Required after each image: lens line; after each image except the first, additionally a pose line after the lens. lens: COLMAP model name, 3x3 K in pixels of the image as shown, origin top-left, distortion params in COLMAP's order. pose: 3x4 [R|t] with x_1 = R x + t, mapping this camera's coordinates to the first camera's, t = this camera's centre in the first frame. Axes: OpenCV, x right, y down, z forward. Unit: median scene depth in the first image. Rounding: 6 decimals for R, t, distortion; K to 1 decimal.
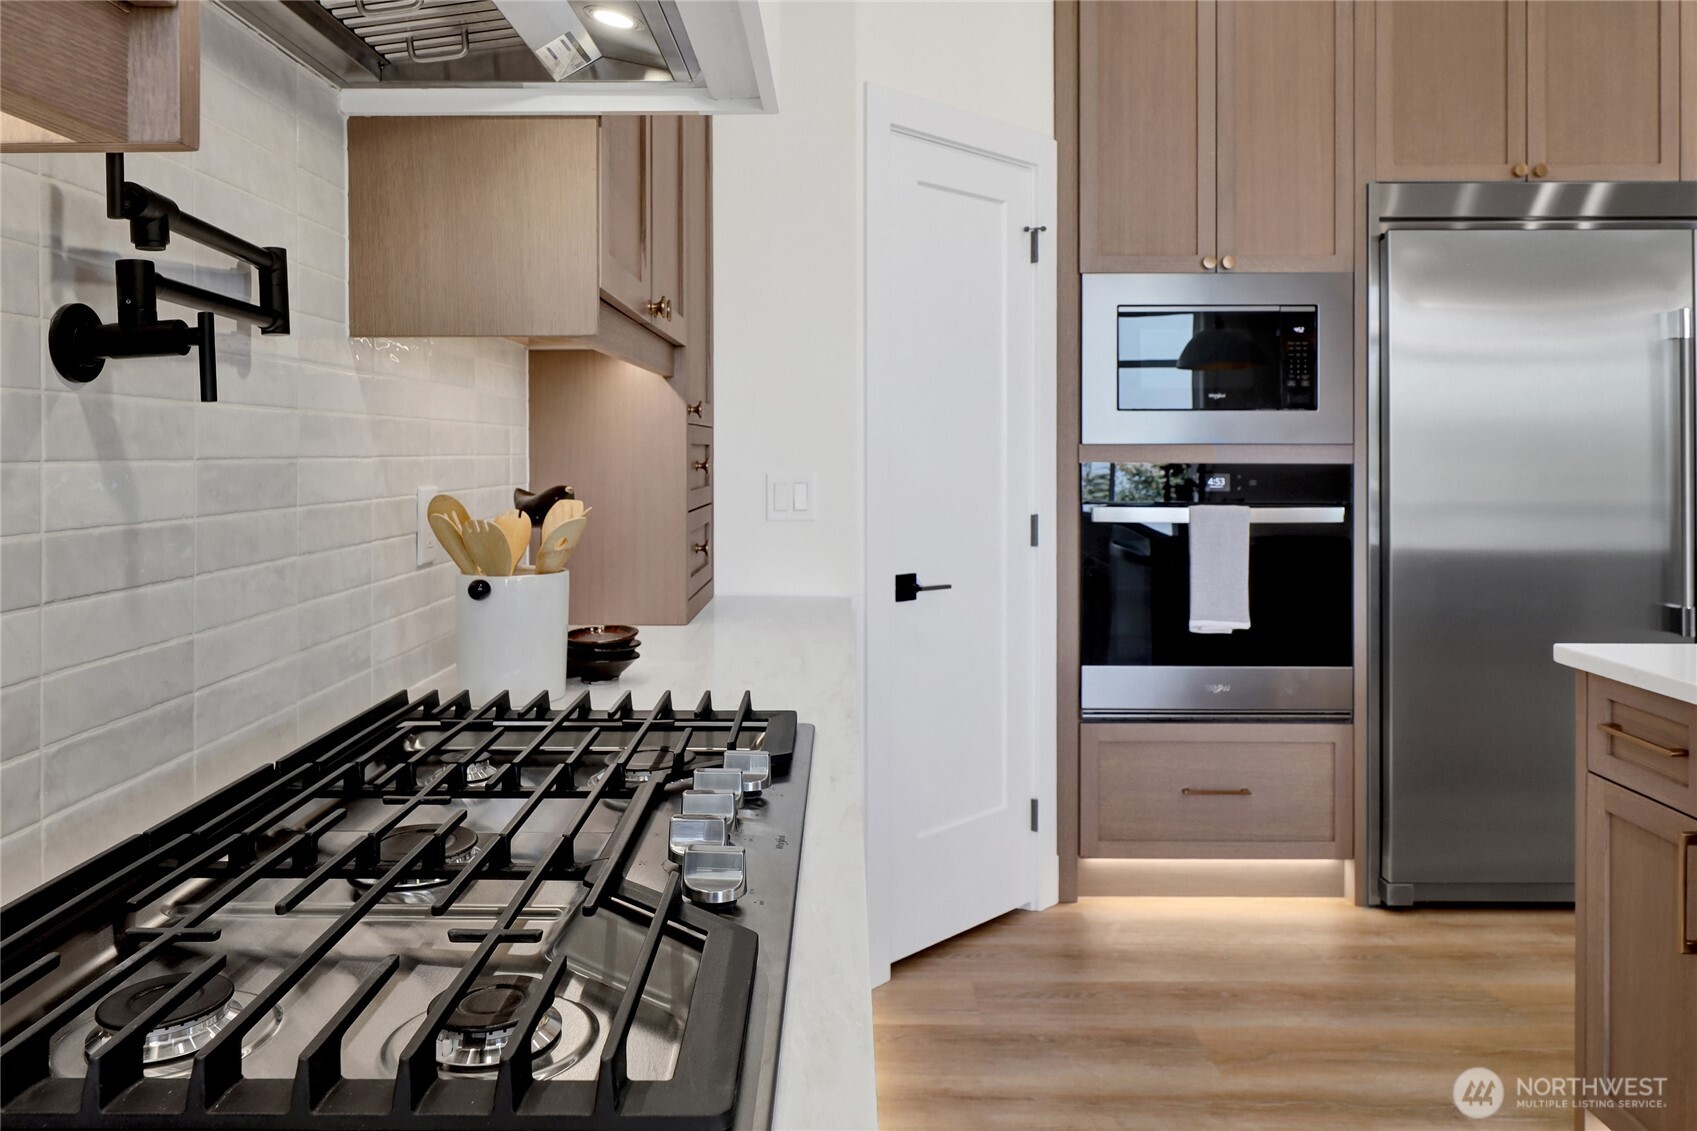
lens RADIAL K [[1181.3, 0, 846.6], [0, 1181.3, 450.3], [0, 0, 1]] dist [0.015047, 0.000870]
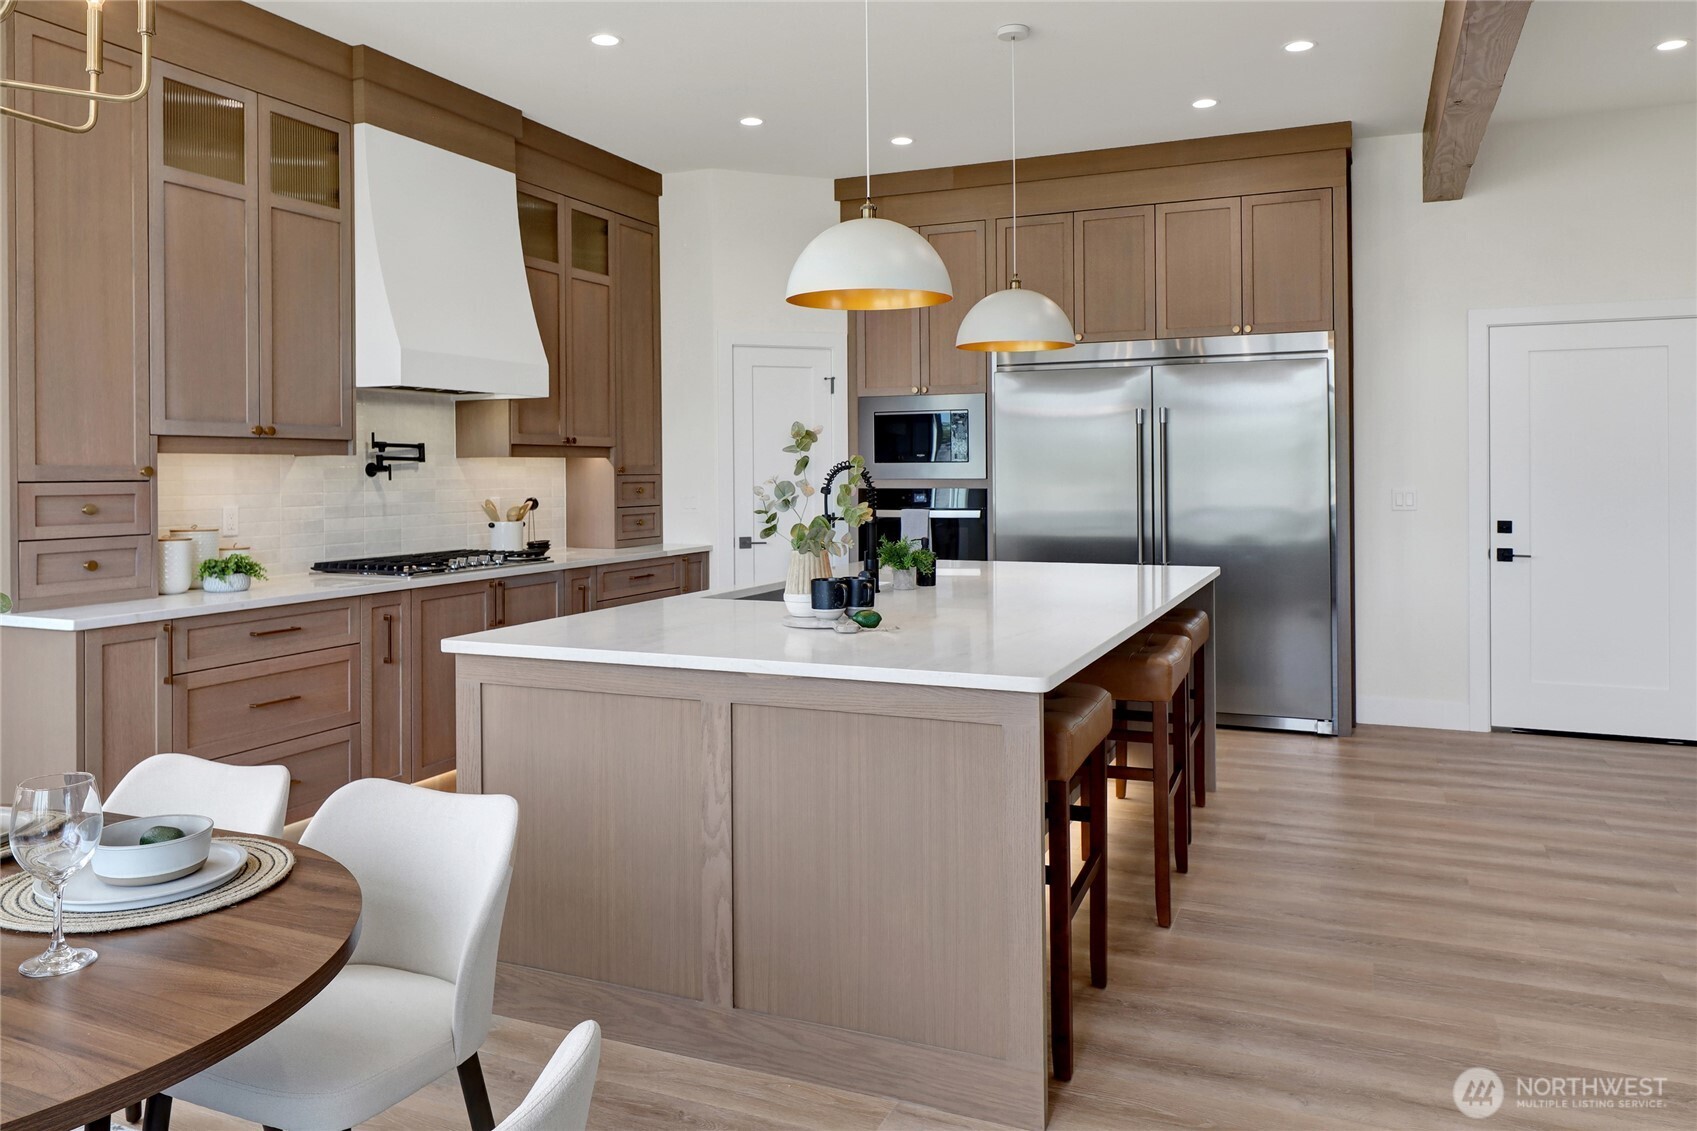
lens RADIAL K [[1179.4, 0, 887.7], [0, 1179.4, 467.6], [0, 0, 1]] dist [0.003686, -0.000459]
pose [[0.924501, -0.007173, -0.381112, 1.215533], [0.007087, 0.999974, -0.001631, -0.024939], [0.381113, -0.001193, 0.924528, -1.045426]]
